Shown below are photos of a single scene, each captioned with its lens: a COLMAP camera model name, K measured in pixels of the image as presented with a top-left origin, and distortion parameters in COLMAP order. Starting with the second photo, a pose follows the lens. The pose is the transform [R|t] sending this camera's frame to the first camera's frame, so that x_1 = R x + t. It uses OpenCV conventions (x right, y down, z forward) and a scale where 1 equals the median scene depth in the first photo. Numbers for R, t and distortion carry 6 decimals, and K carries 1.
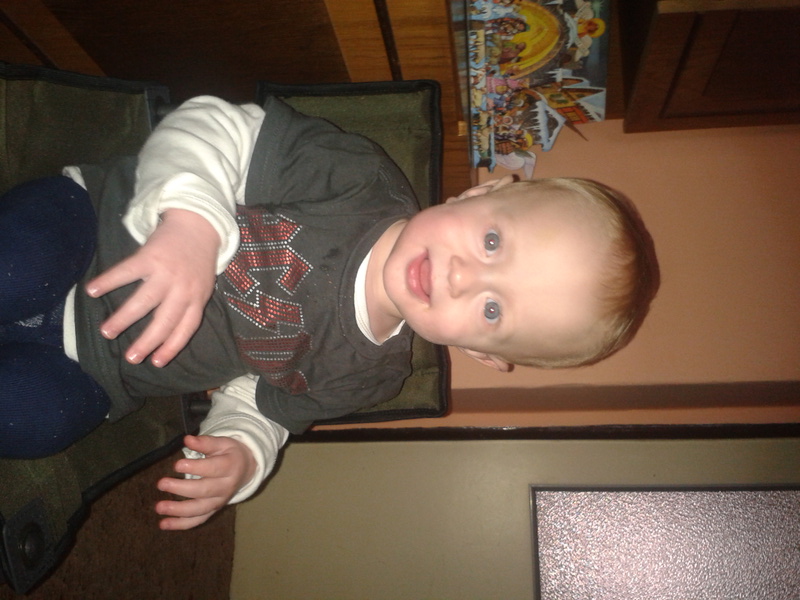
lens RADIAL K [[847.1, 0, 404.7], [0, 847.1, 297.6], [0, 0, 1]] dist [-0.094490, 0.000000]
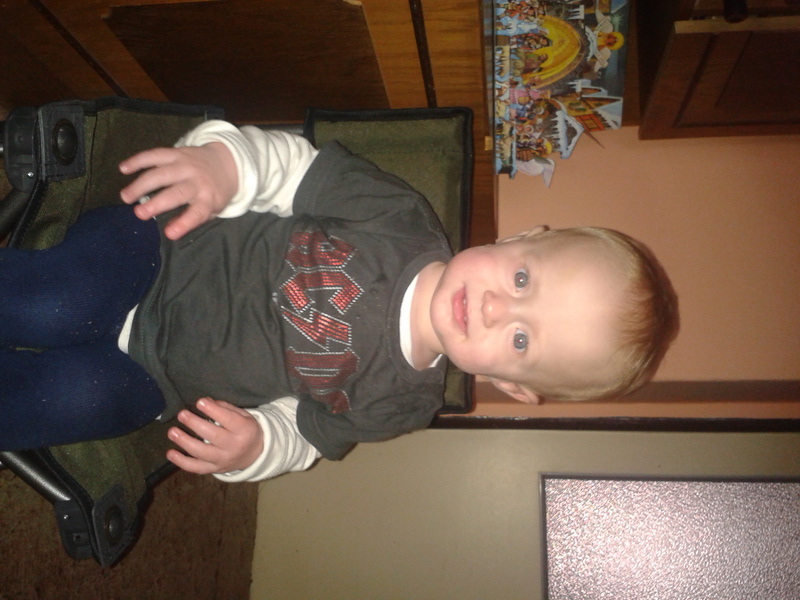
lens RADIAL K [[847.1, 0, 416.6], [0, 847.1, 290.5], [0, 0, 1]] dist [-0.094490, 0.000000]
pose [[0.999736, 0.022976, 0.000152, -0.013638], [-0.022976, 0.999618, 0.015386, -0.021026], [0.000201, -0.015386, 0.999882, -0.057202]]
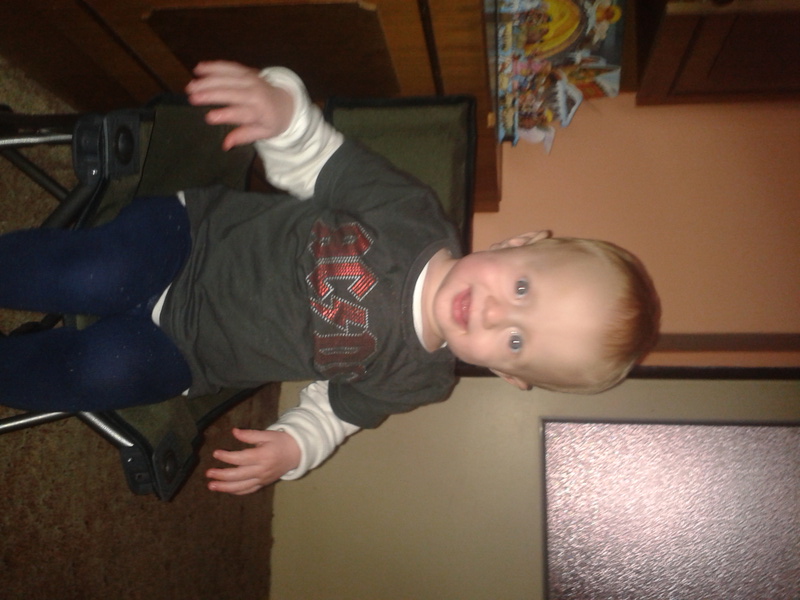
lens RADIAL K [[847.1, 0, 423.4], [0, 847.1, 289.8], [0, 0, 1]] dist [-0.094490, 0.000000]
pose [[0.999713, 0.023862, -0.002280, -0.012212], [-0.023585, 0.996170, 0.084194, -0.047435], [0.004281, -0.084117, 0.996447, -0.141899]]
